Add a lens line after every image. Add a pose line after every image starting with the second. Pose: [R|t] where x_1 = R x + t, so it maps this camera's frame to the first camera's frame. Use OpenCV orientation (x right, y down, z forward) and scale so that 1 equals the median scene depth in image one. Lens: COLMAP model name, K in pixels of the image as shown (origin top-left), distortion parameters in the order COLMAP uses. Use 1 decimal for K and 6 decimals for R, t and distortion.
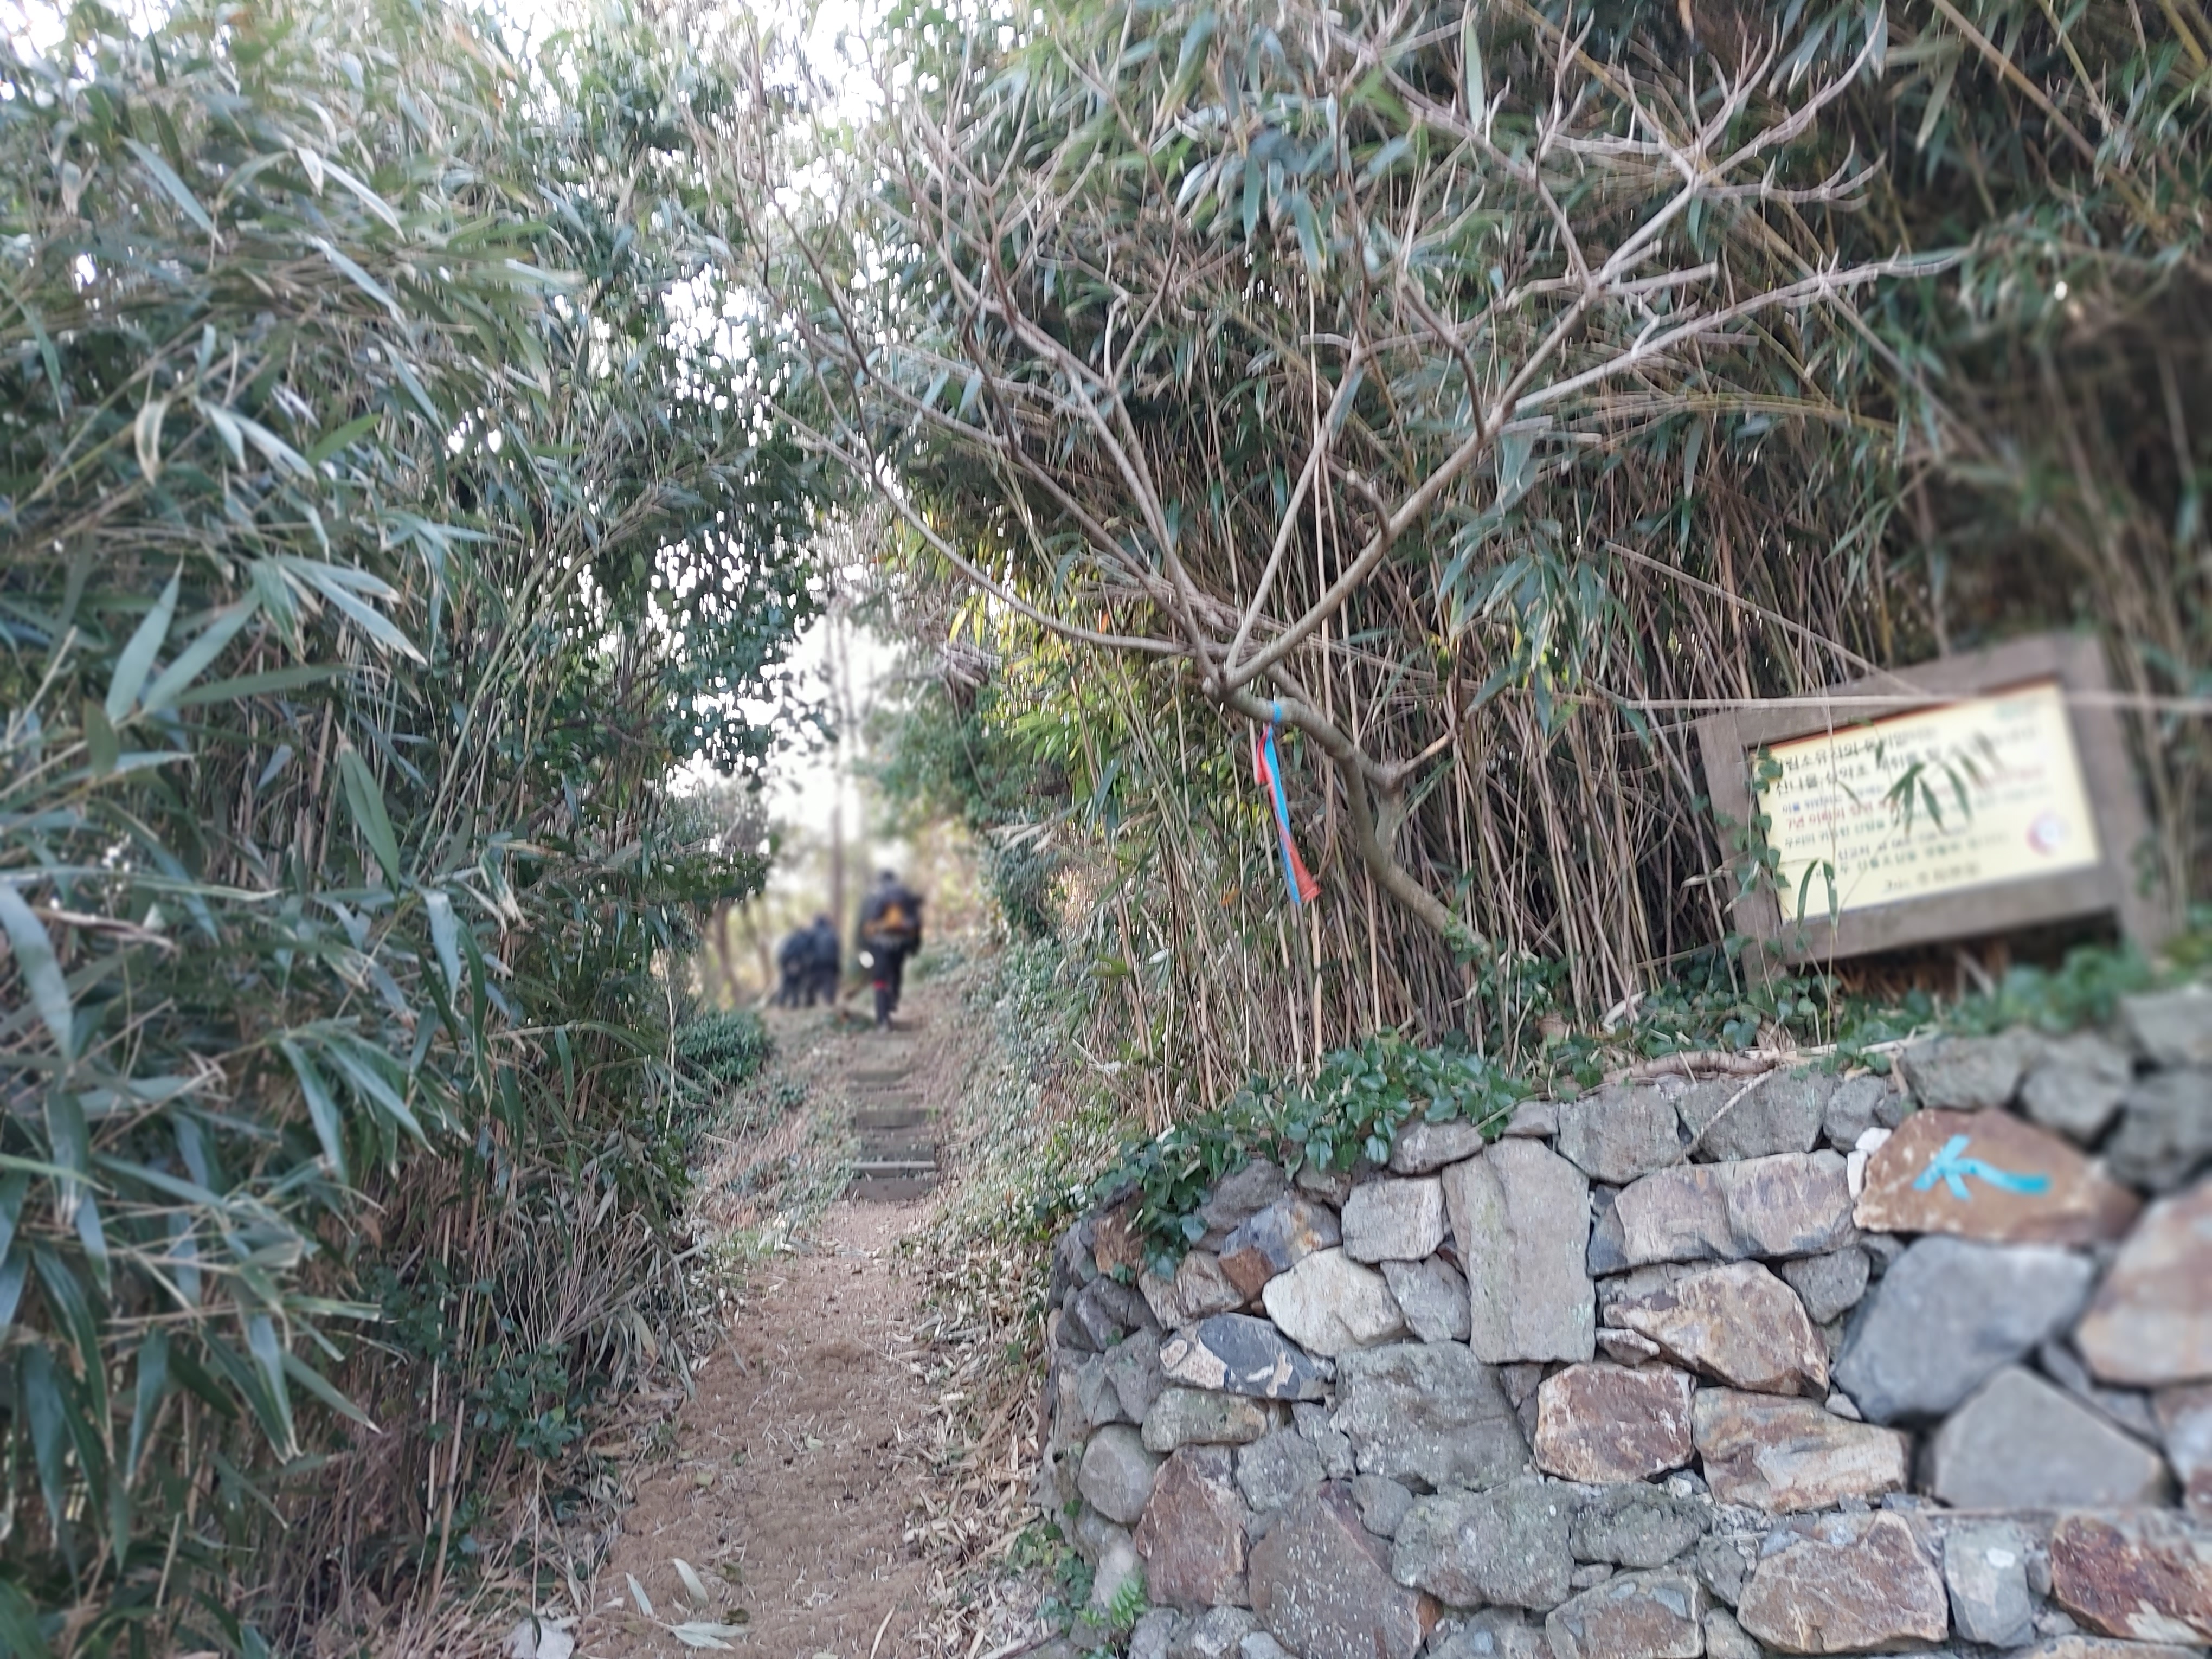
lens RADIAL K [[1898.3, 0, 1113.6], [0, 1898.3, 851.1], [0, 0, 1]] dist [0.010616, 0.018585]
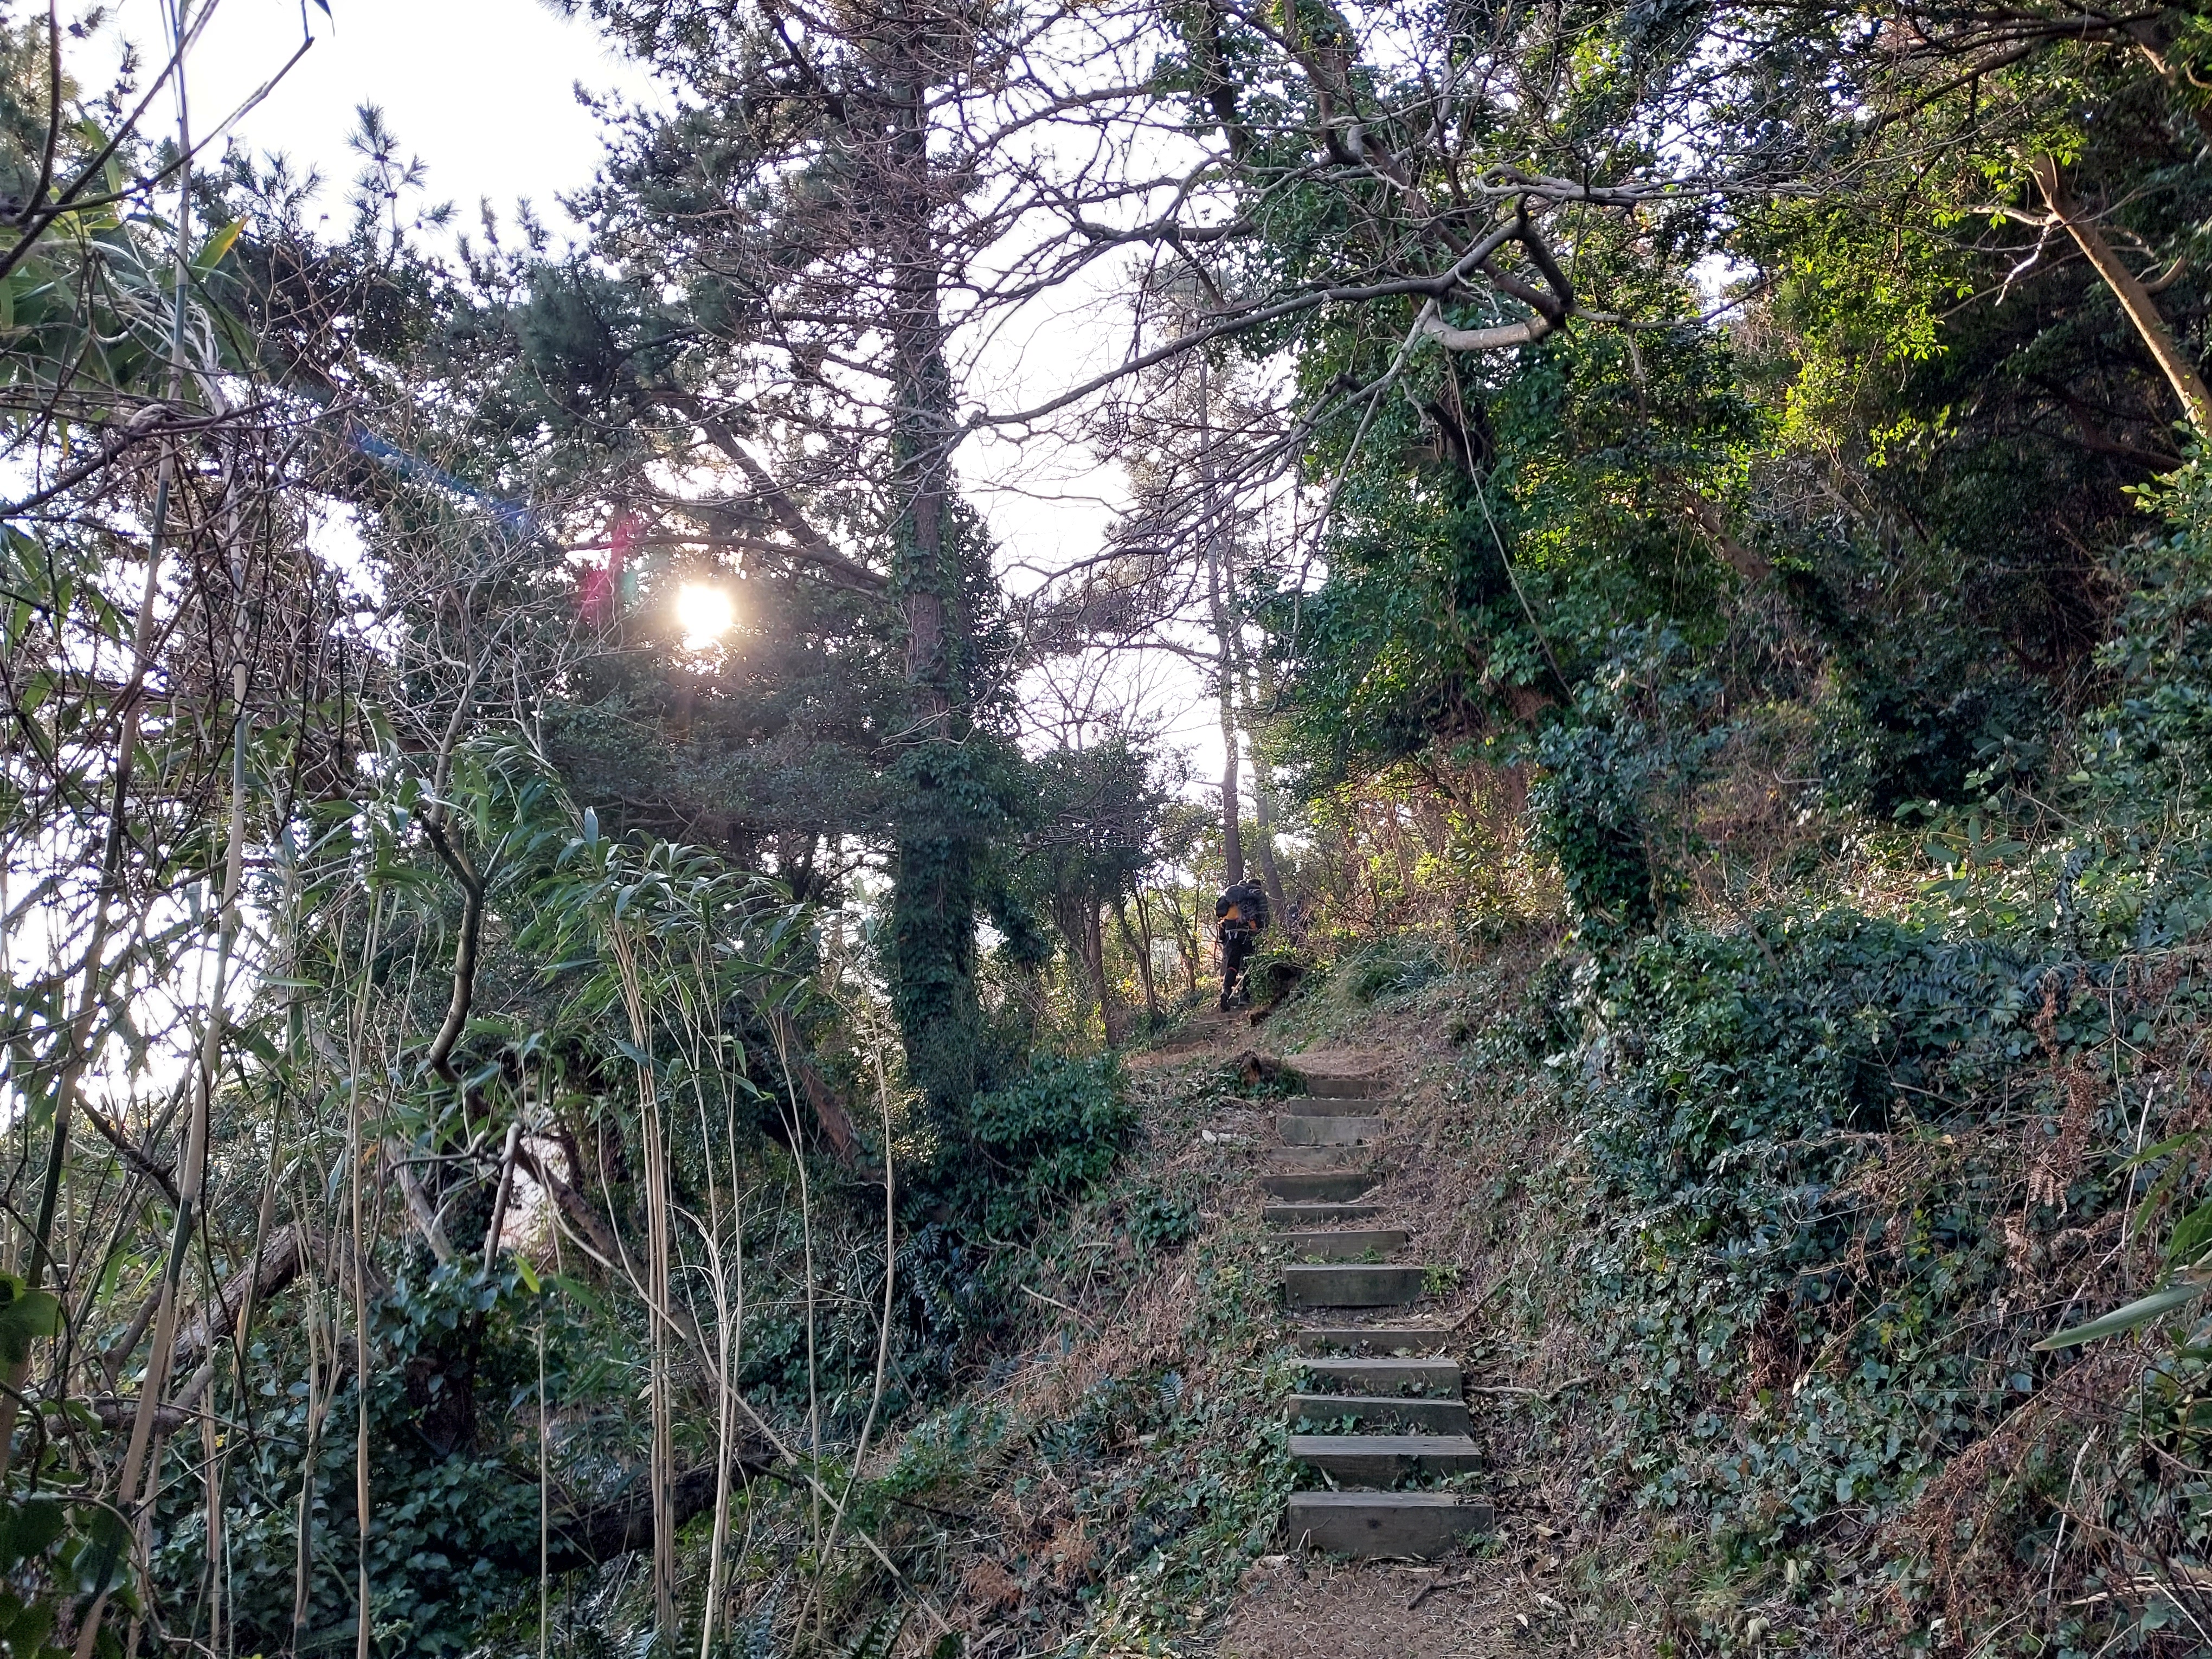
lens RADIAL K [[1898.3, 0, 1104.8], [0, 1898.3, 828.3], [0, 0, 1]] dist [0.010616, 0.018585]
pose [[0.977085, -0.036829, -0.209640, -0.064521], [0.034623, 0.999300, -0.014186, 0.018959], [0.210015, 0.006603, 0.977676, 0.438867]]
